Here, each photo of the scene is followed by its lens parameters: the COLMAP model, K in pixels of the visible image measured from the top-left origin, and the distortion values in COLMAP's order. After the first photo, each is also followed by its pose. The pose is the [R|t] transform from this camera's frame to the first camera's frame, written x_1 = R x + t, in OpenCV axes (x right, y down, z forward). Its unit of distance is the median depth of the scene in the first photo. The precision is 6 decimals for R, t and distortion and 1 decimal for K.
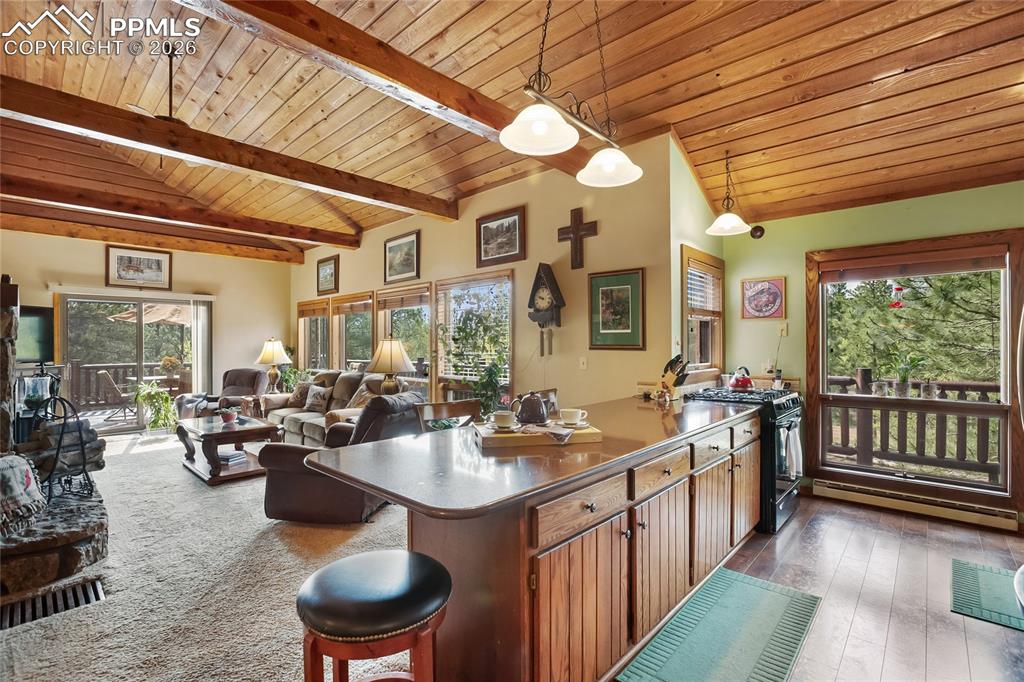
lens RADIAL K [[461.1, 0, 512.5], [0, 461.1, 342.7], [0, 0, 1]] dist [-0.053083, 0.015034]
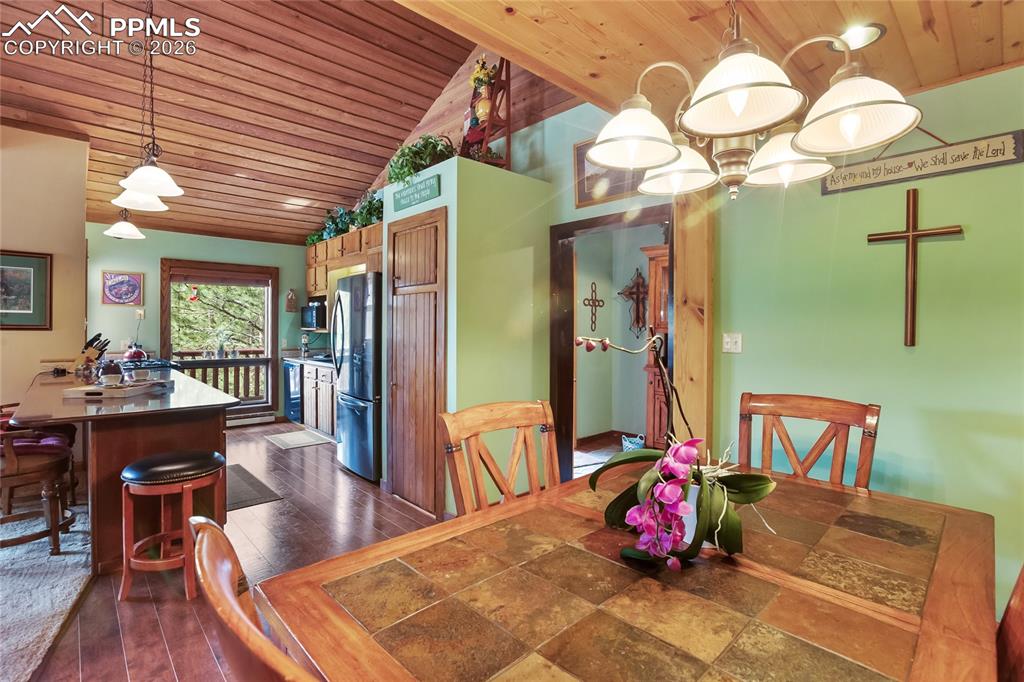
lens RADIAL K [[480.7, 0, 501.8], [0, 480.7, 329.9], [0, 0, 1]] dist [-0.039184, 0.014335]
pose [[0.080869, -0.001994, 0.996723, -0.689450], [-0.009993, 0.999946, 0.002811, 0.001921], [-0.996675, -0.010187, 0.080845, -0.142891]]
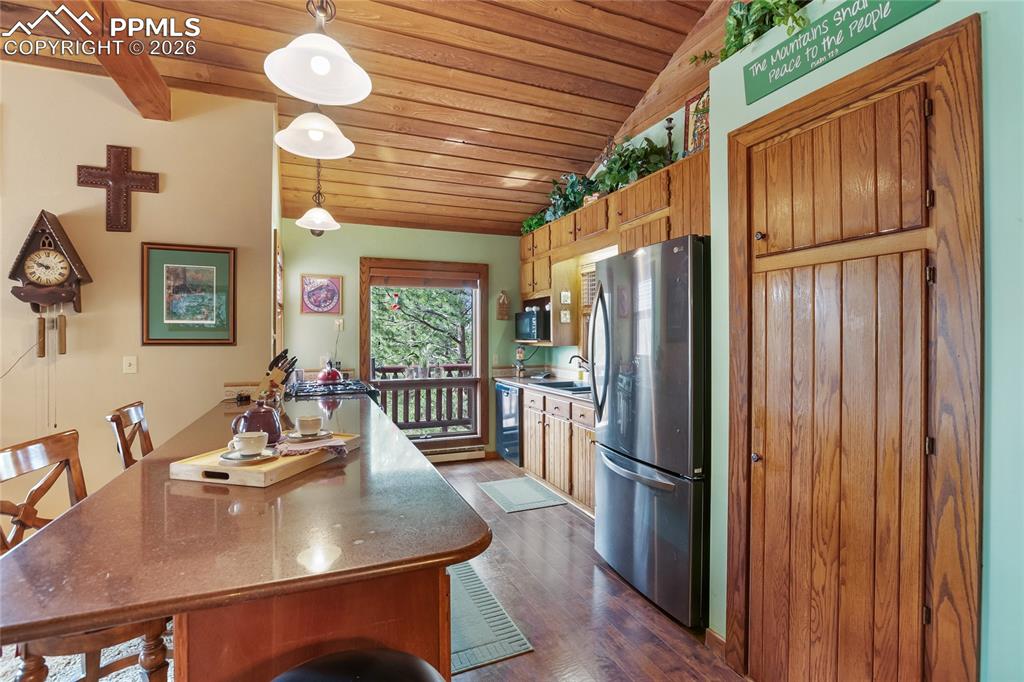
lens RADIAL K [[474.4, 0, 503.7], [0, 474.4, 338.3], [0, 0, 1]] dist [-0.041007, 0.010496]
pose [[0.423758, 0.000896, 0.905775, -0.270801], [-0.003182, 0.999995, 0.000500, 0.001329], [-0.905770, -0.003094, 0.423759, 0.170991]]
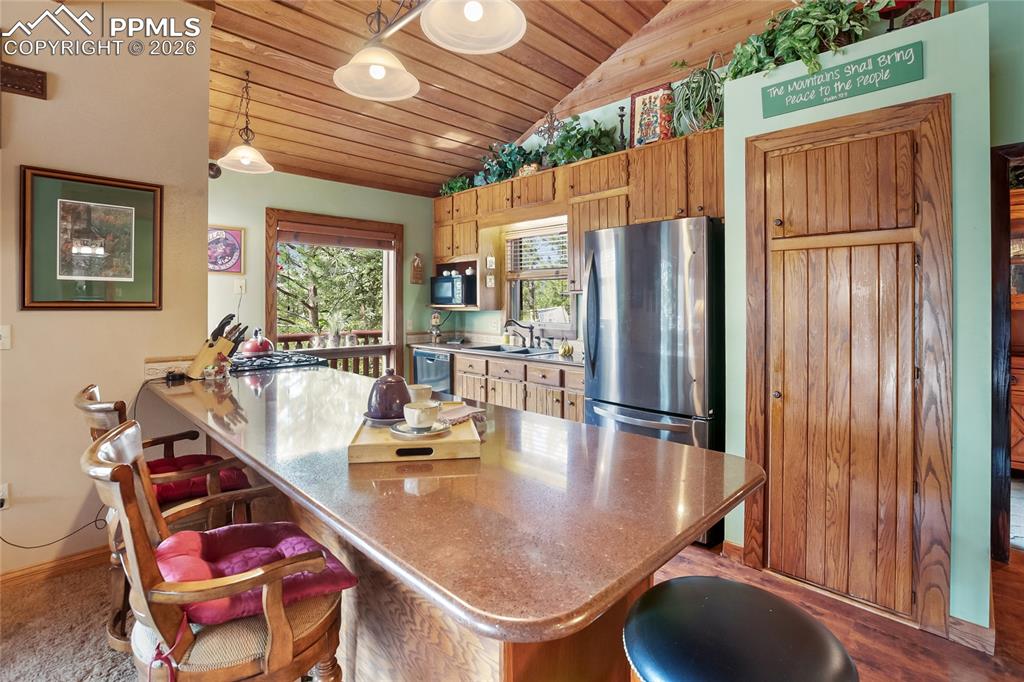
lens RADIAL K [[489.7, 0, 509.4], [0, 489.7, 303.1], [0, 0, 1]] dist [-0.045651, 0.013393]
pose [[0.037427, 0.003974, 0.999291, -0.366001], [-0.005578, 0.999977, -0.003768, 0.006165], [-0.999284, -0.005433, 0.037448, 0.440949]]
